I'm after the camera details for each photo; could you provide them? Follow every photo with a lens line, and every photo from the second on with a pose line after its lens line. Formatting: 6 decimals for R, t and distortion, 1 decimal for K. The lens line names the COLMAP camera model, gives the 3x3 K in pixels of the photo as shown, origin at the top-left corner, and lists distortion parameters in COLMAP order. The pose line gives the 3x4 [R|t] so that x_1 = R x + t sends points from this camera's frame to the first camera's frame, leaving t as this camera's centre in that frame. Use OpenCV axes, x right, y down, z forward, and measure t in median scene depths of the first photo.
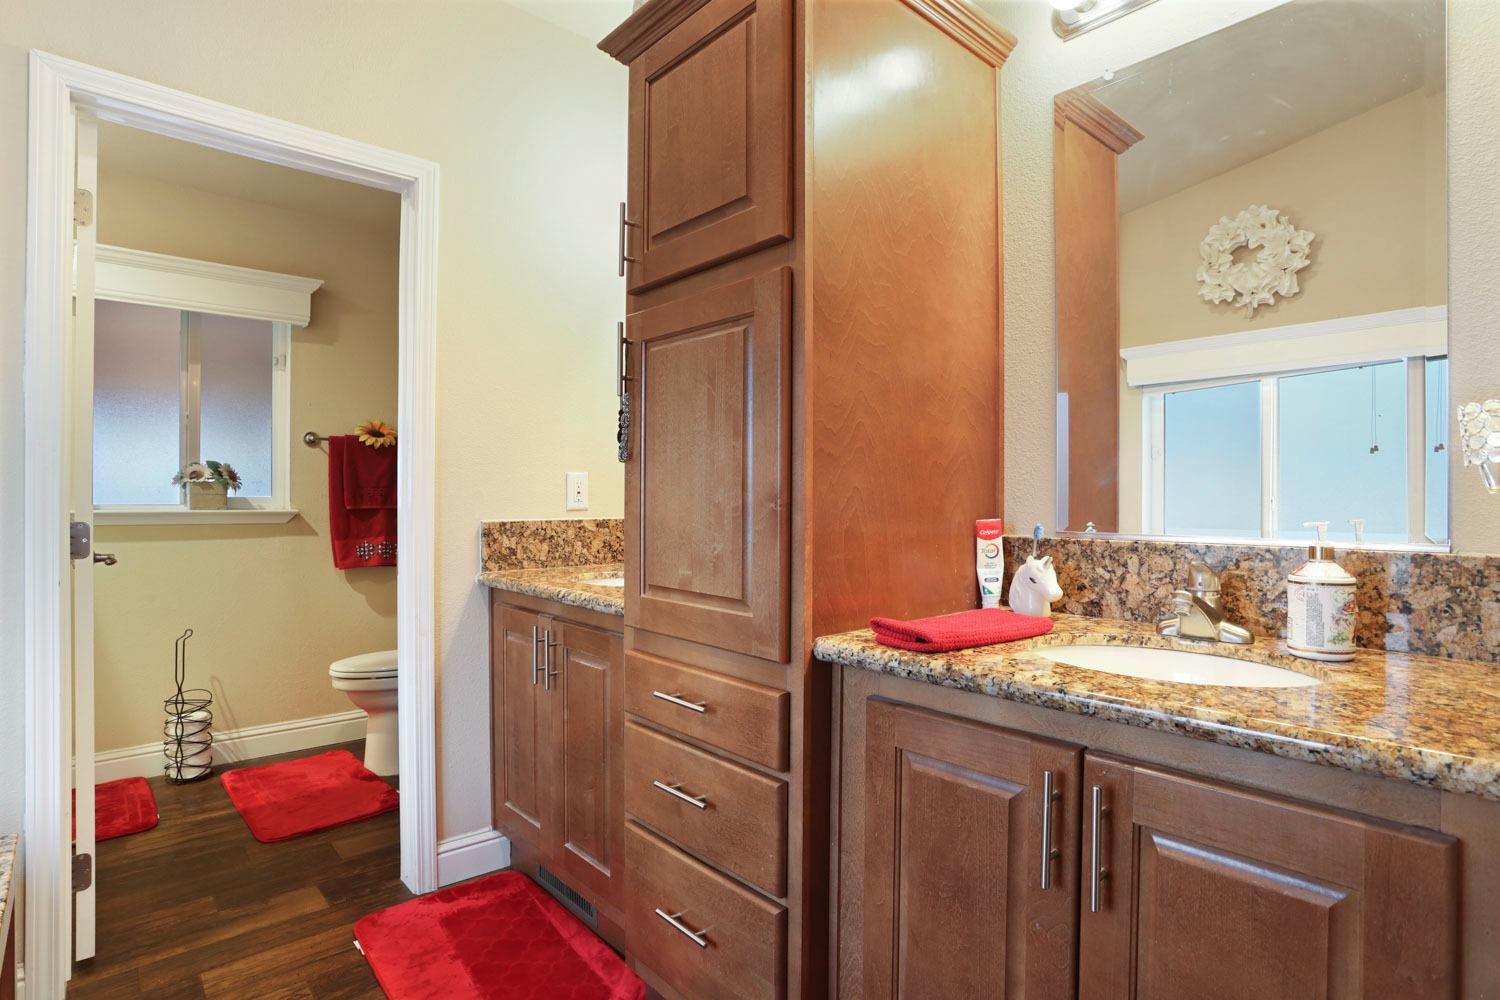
lens RADIAL K [[754.7, 0, 760.6], [0, 754.7, 500.4], [0, 0, 1]] dist [-0.059396, 0.013951]
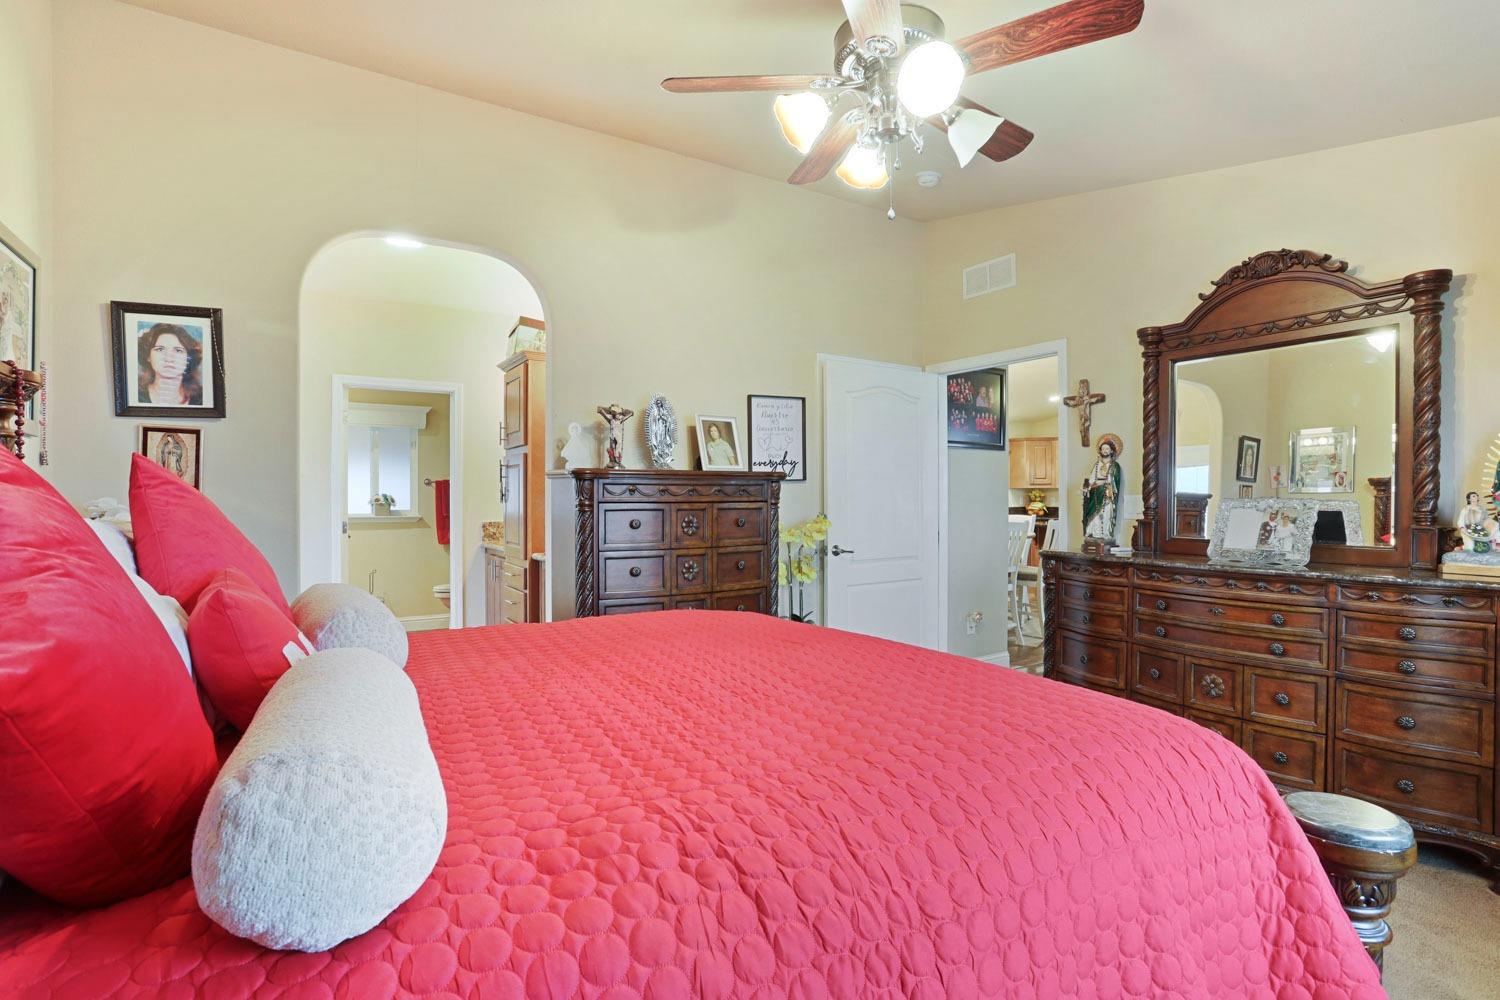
lens RADIAL K [[741.0, 0, 758.2], [0, 741.0, 502.3], [0, 0, 1]] dist [-0.057914, 0.018119]
pose [[0.986134, -0.002200, -0.165937, 1.195246], [0.002519, 0.999995, 0.001712, -0.049337], [0.165933, -0.002106, 0.986135, -1.613859]]
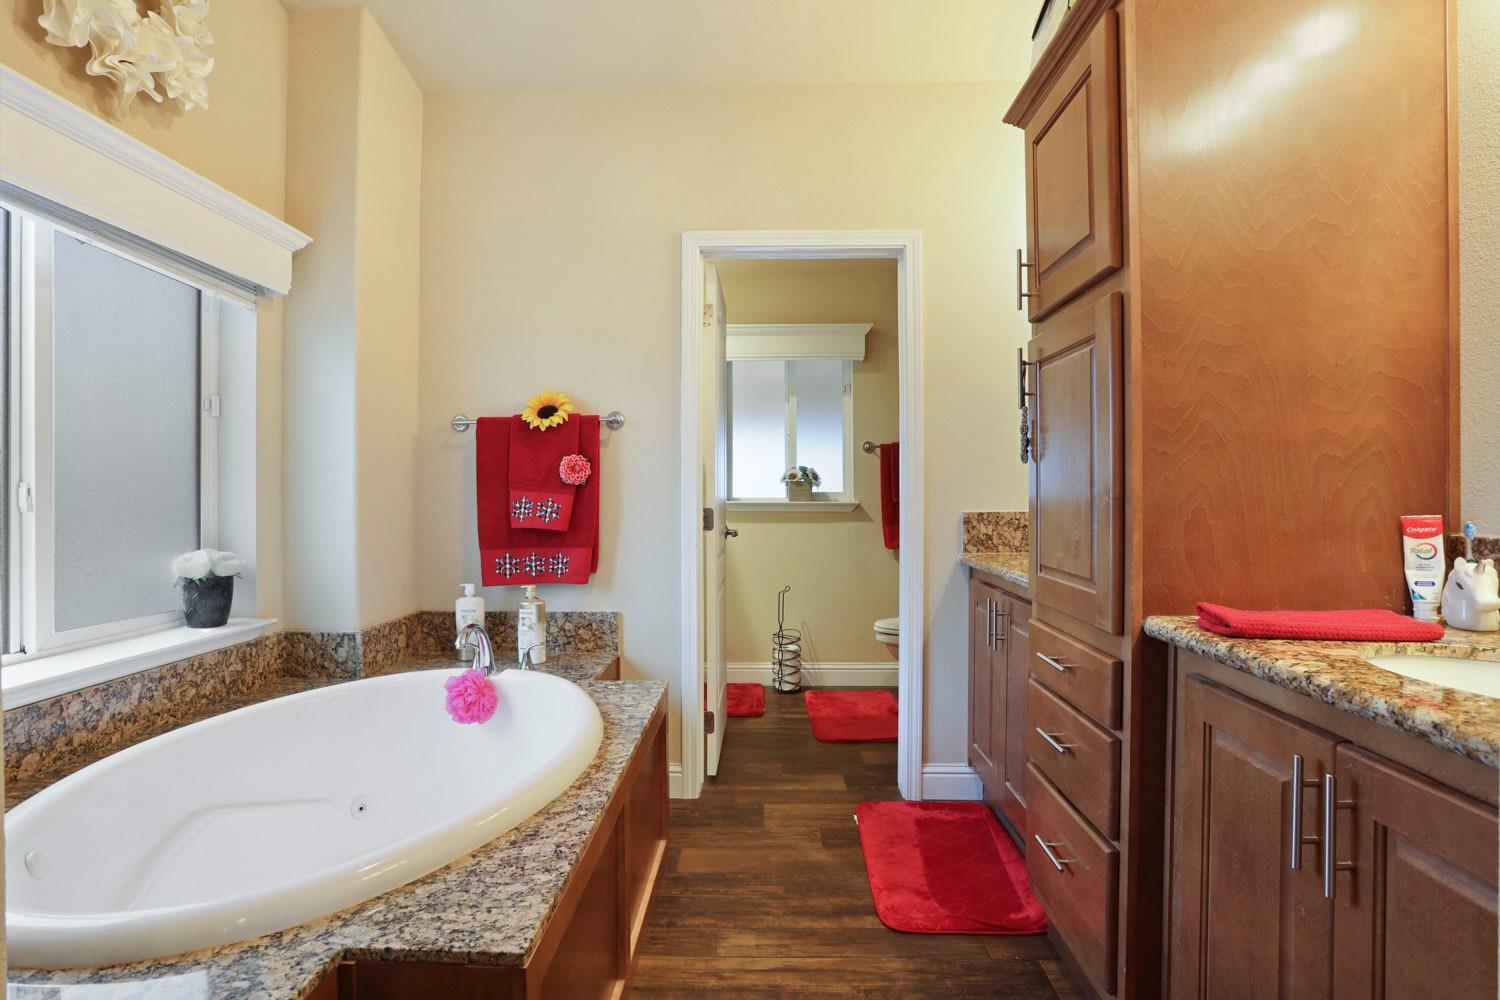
lens RADIAL K [[741.0, 0, 759.0], [0, 741.0, 497.1], [0, 0, 1]] dist [-0.057914, 0.018119]
pose [[0.724210, 0.001173, -0.689578, 0.274183], [0.001959, 0.999991, 0.003758, -0.000989], [0.689576, -0.004072, 0.724202, -0.128067]]
